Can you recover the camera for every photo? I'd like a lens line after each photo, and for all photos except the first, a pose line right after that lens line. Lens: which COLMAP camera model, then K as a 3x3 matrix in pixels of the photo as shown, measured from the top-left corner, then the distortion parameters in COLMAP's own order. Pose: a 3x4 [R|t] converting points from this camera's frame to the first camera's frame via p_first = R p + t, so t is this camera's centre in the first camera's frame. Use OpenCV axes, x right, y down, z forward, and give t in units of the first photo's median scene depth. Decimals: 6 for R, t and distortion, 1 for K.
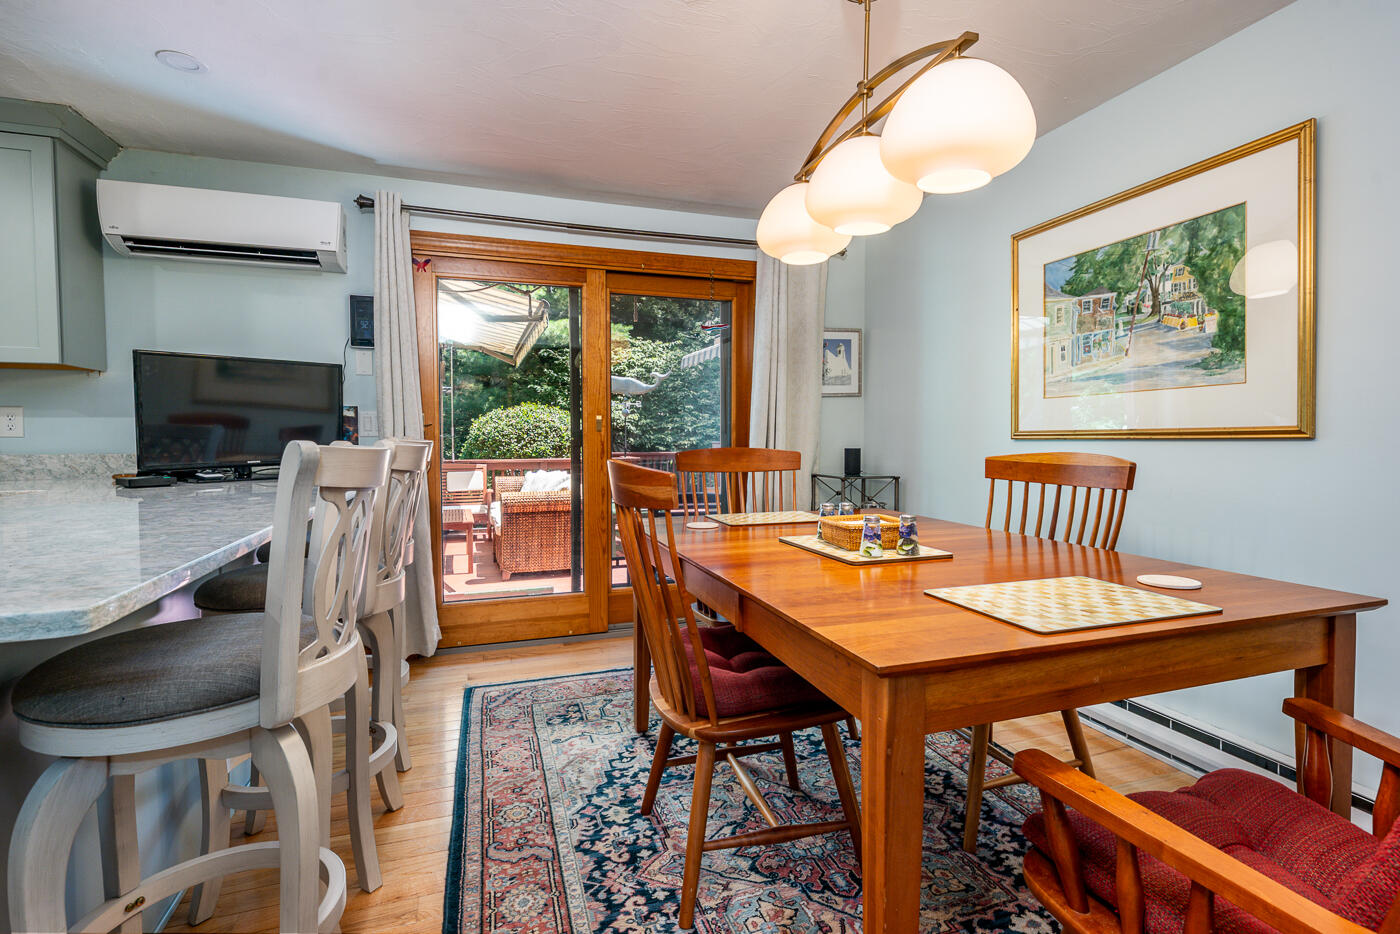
lens RADIAL K [[680.3, 0, 701.2], [0, 680.3, 453.7], [0, 0, 1]] dist [-0.000545, -0.000751]
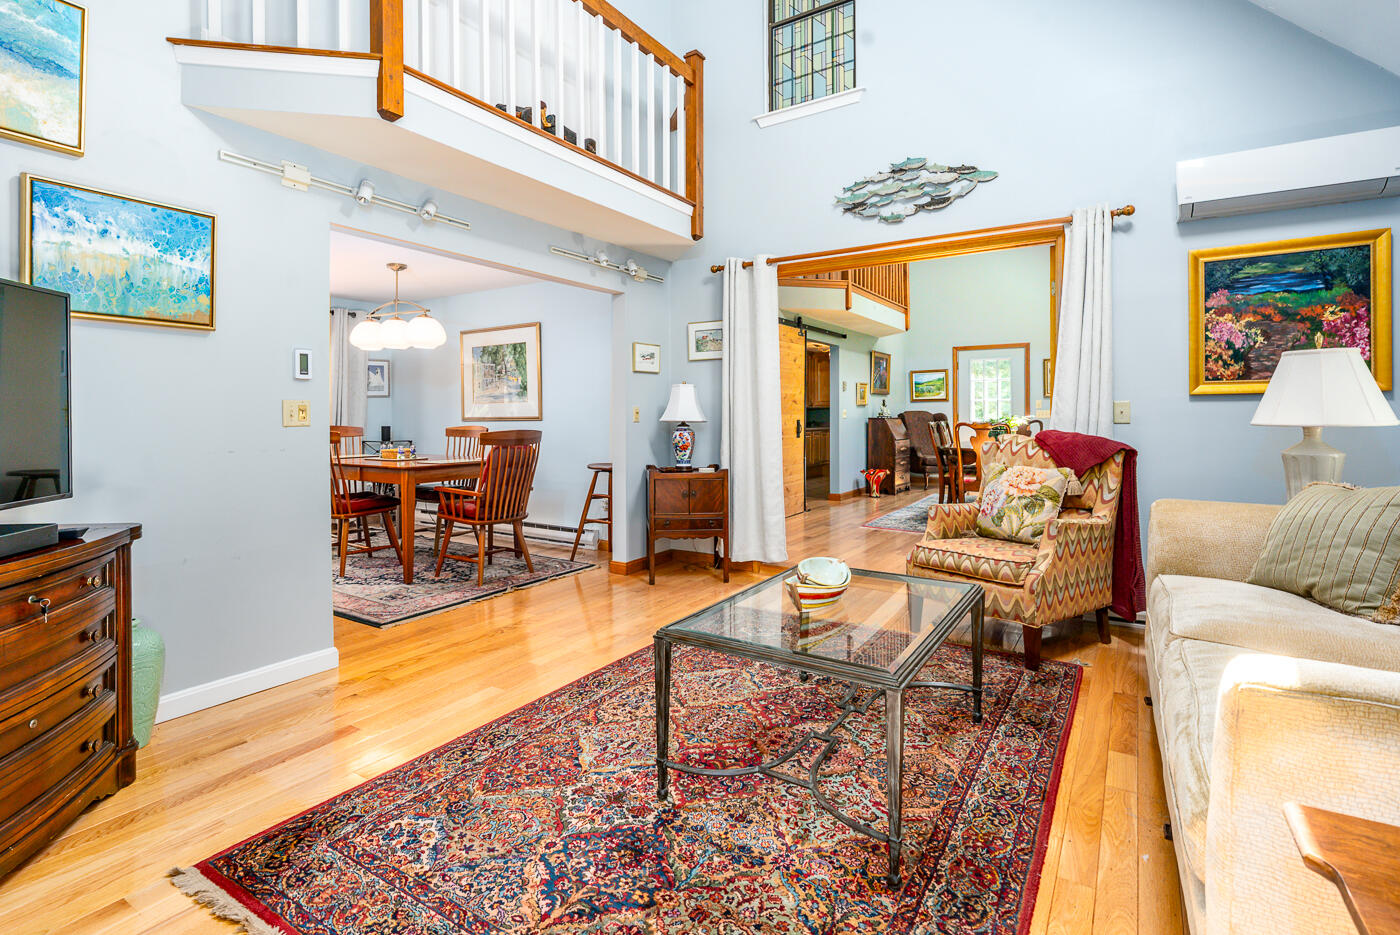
lens RADIAL K [[680.3, 0, 664.8], [0, 680.3, 414.5], [0, 0, 1]] dist [-0.000545, -0.000751]
pose [[0.806618, -0.010384, 0.590981, -0.433216], [0.024353, 0.999581, -0.015675, 0.014125], [-0.590571, 0.027036, 0.806533, -1.571551]]
